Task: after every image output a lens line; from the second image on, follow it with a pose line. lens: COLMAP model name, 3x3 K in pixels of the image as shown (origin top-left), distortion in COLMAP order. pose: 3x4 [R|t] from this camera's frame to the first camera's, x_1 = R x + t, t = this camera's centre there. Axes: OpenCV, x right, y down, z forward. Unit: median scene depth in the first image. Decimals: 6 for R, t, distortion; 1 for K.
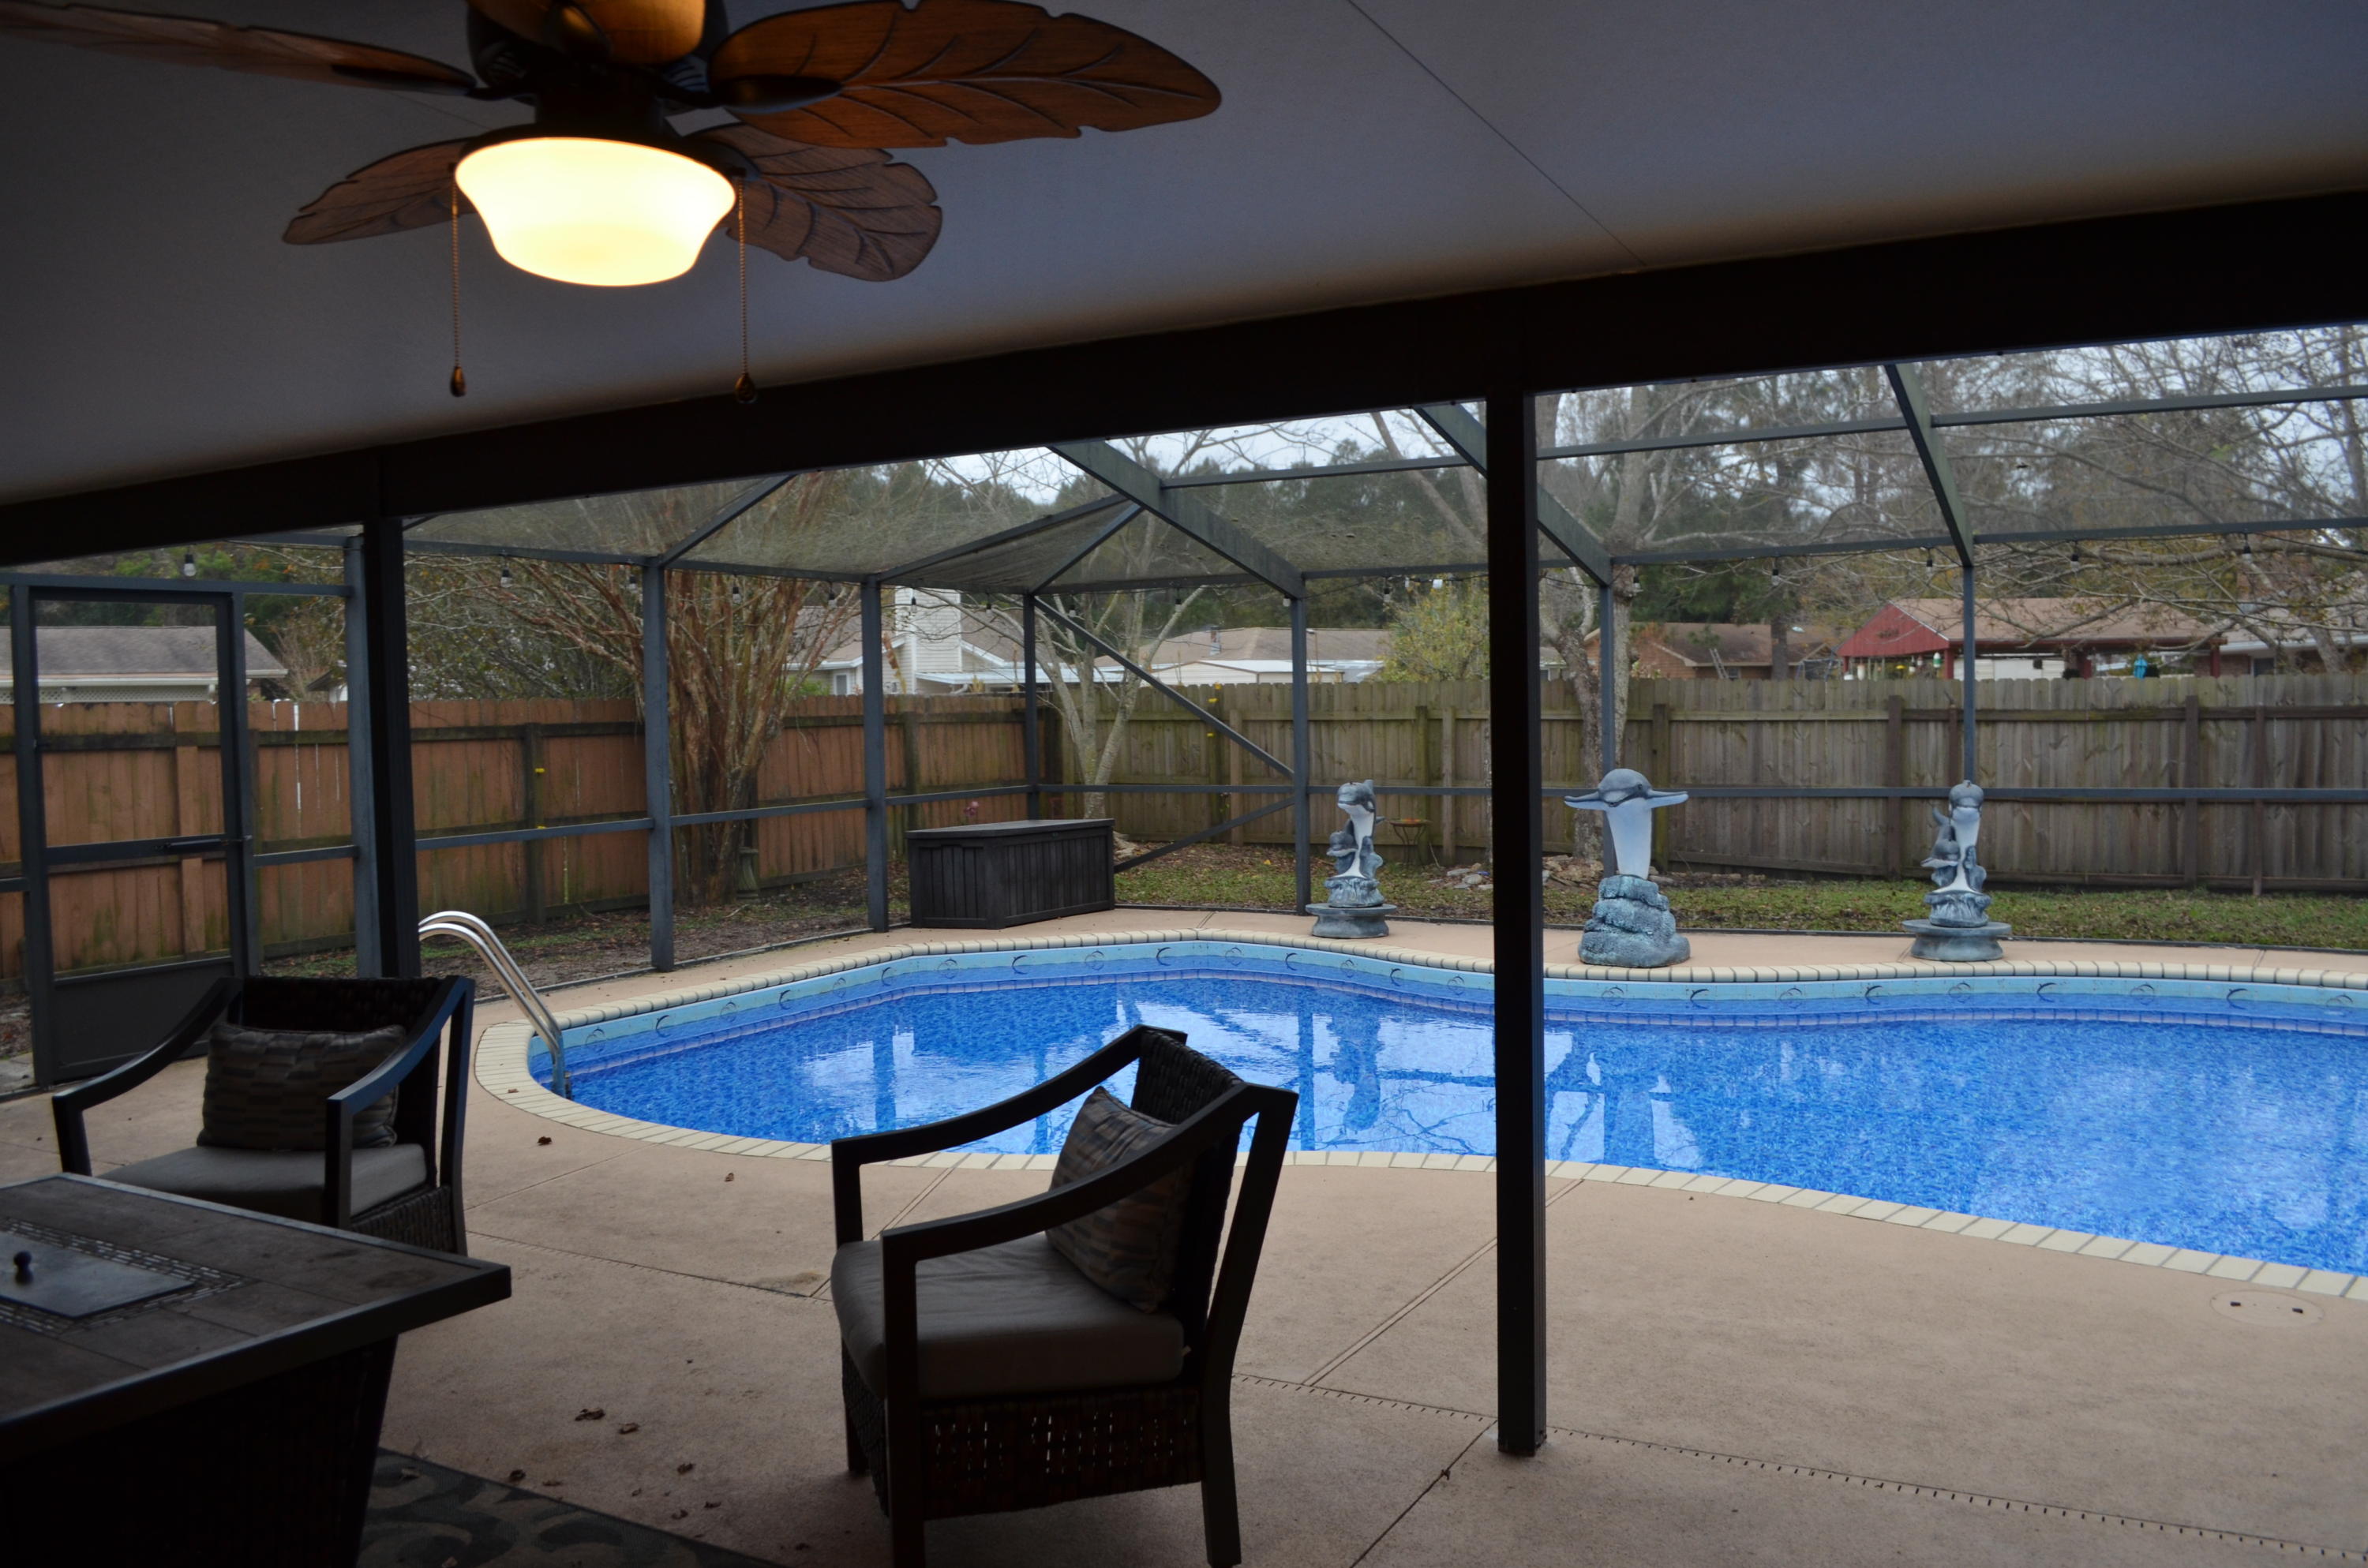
lens RADIAL K [[1870.1, 0, 1180.8], [0, 1870.1, 798.1], [0, 0, 1]] dist [-0.083420, 0.017405]
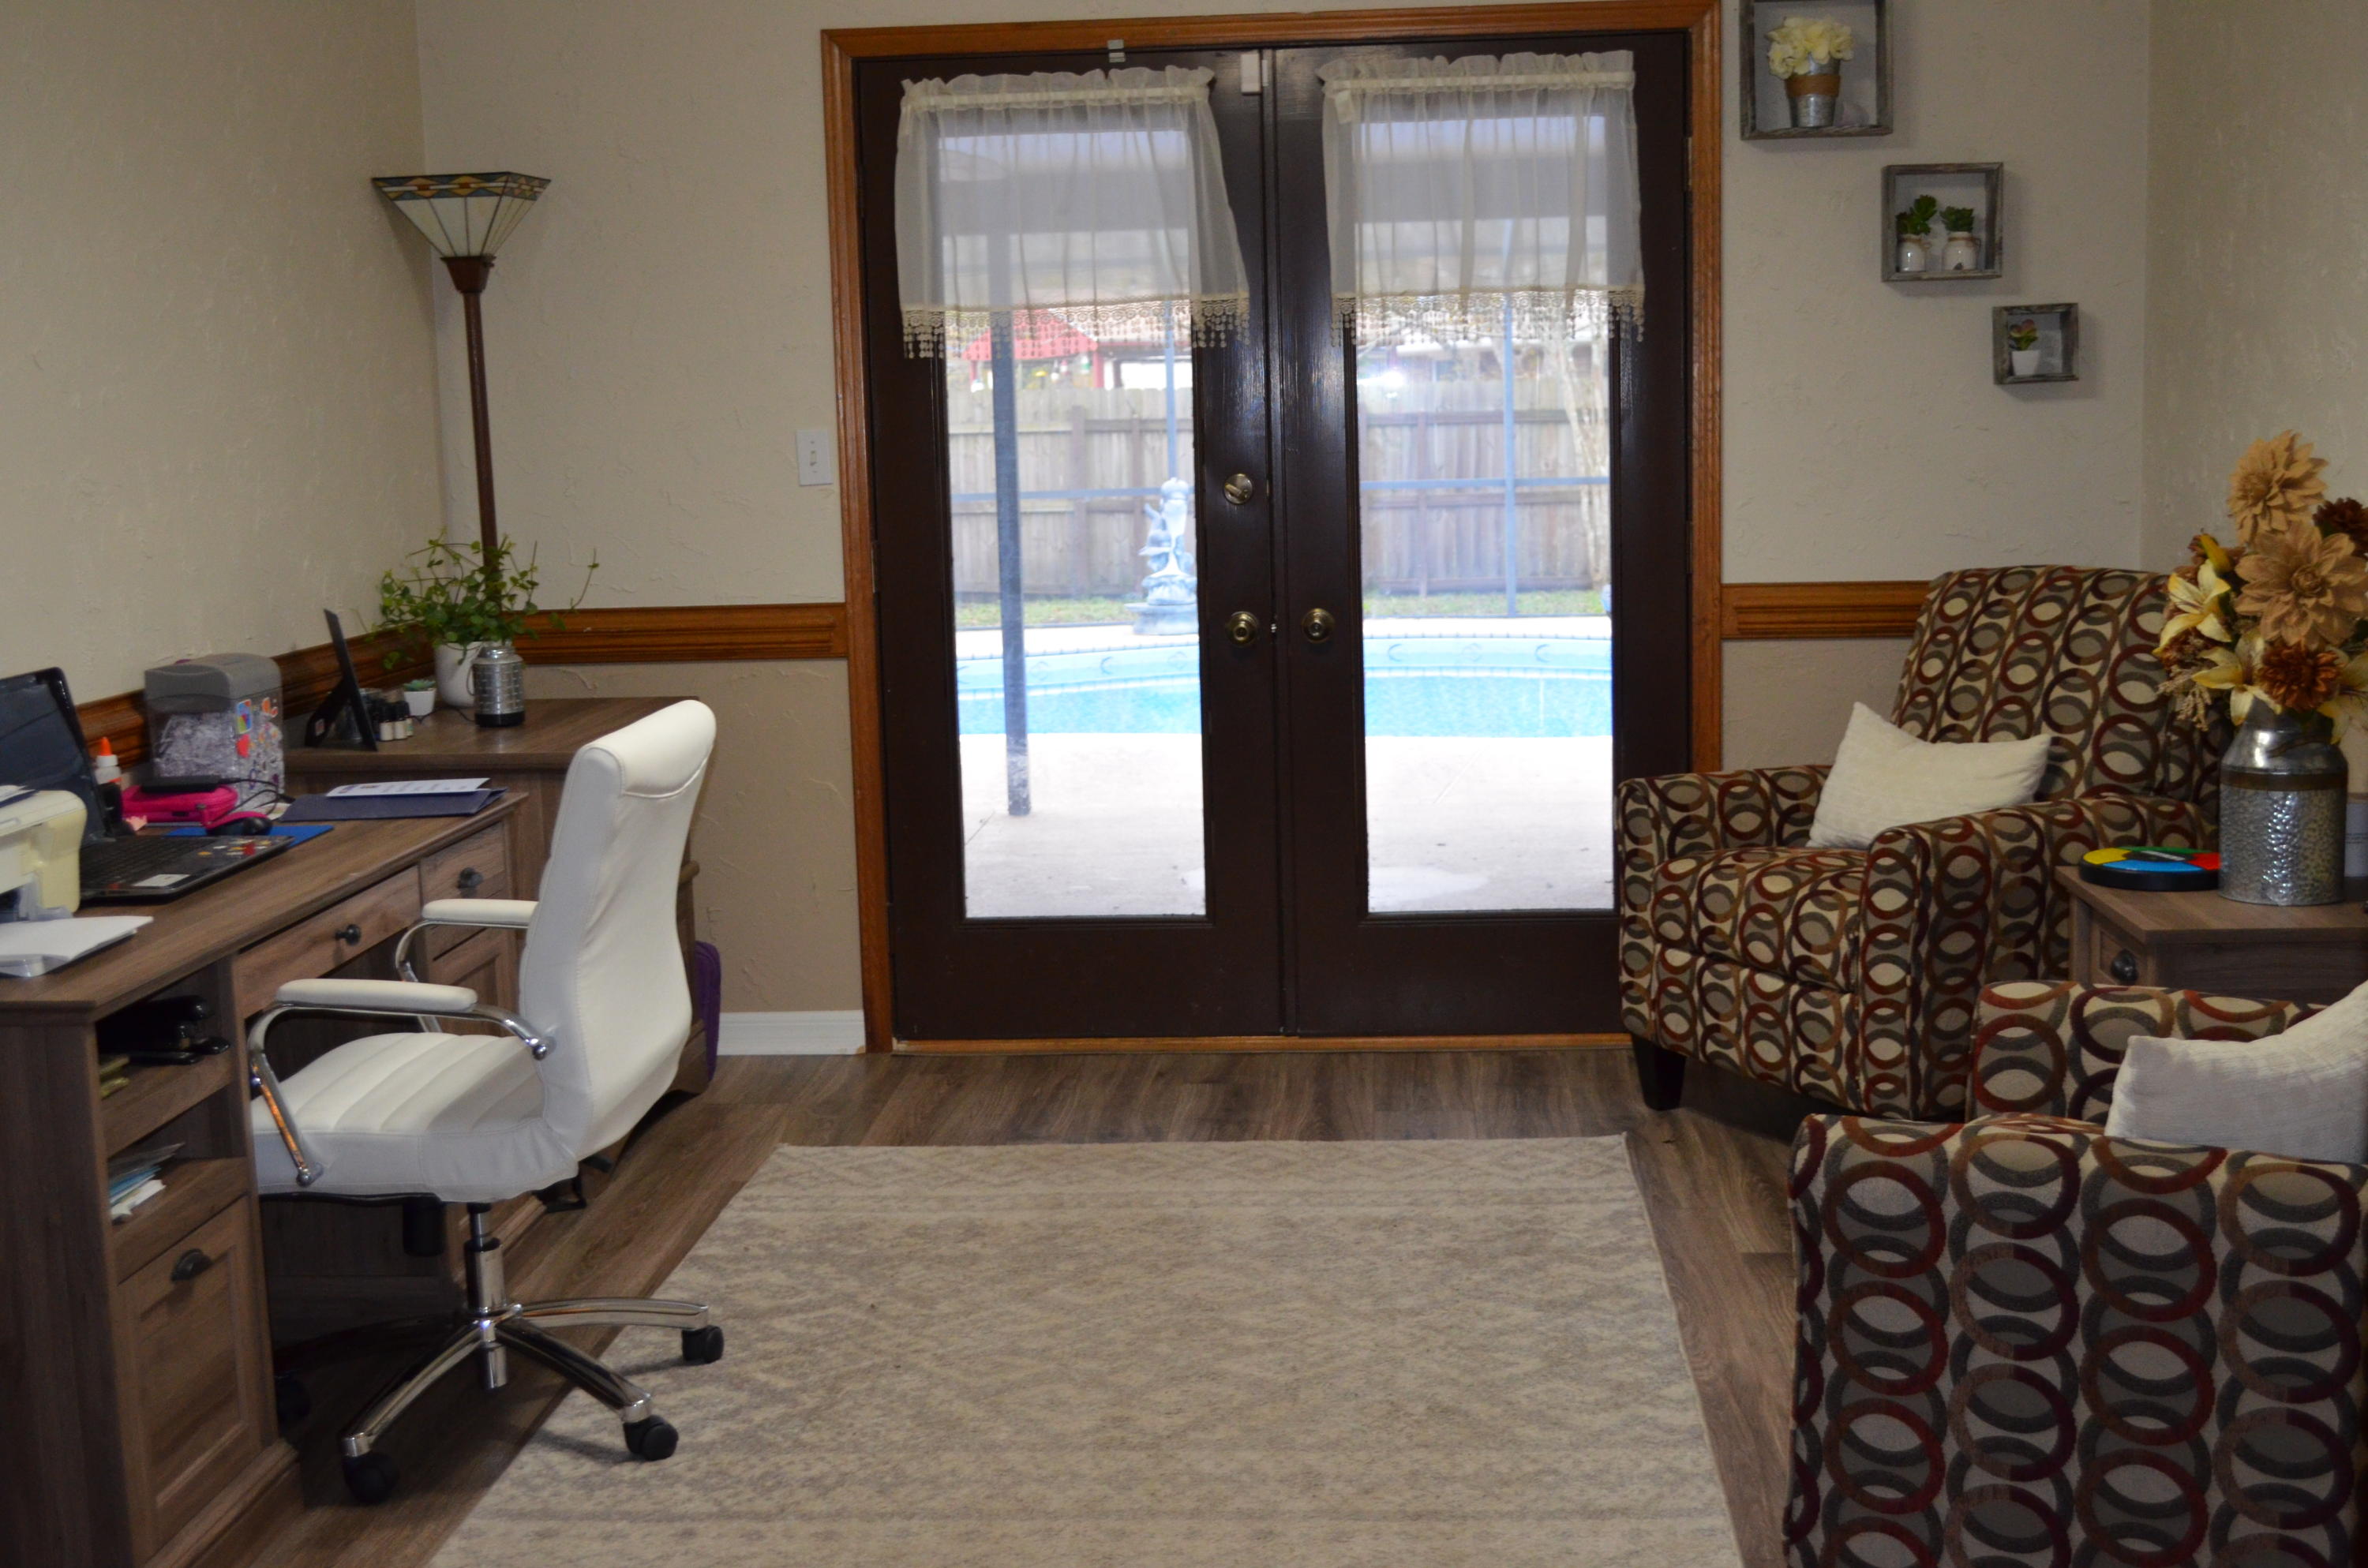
lens RADIAL K [[2871.9, 0, 1188.4], [0, 2871.9, 783.2], [0, 0, 1]] dist [-0.014226, 0.000000]
pose [[0.904950, -0.061466, 0.421055, -0.219477], [0.031089, 0.996418, 0.078641, 0.026641], [-0.424381, -0.058076, 0.903619, -0.417967]]
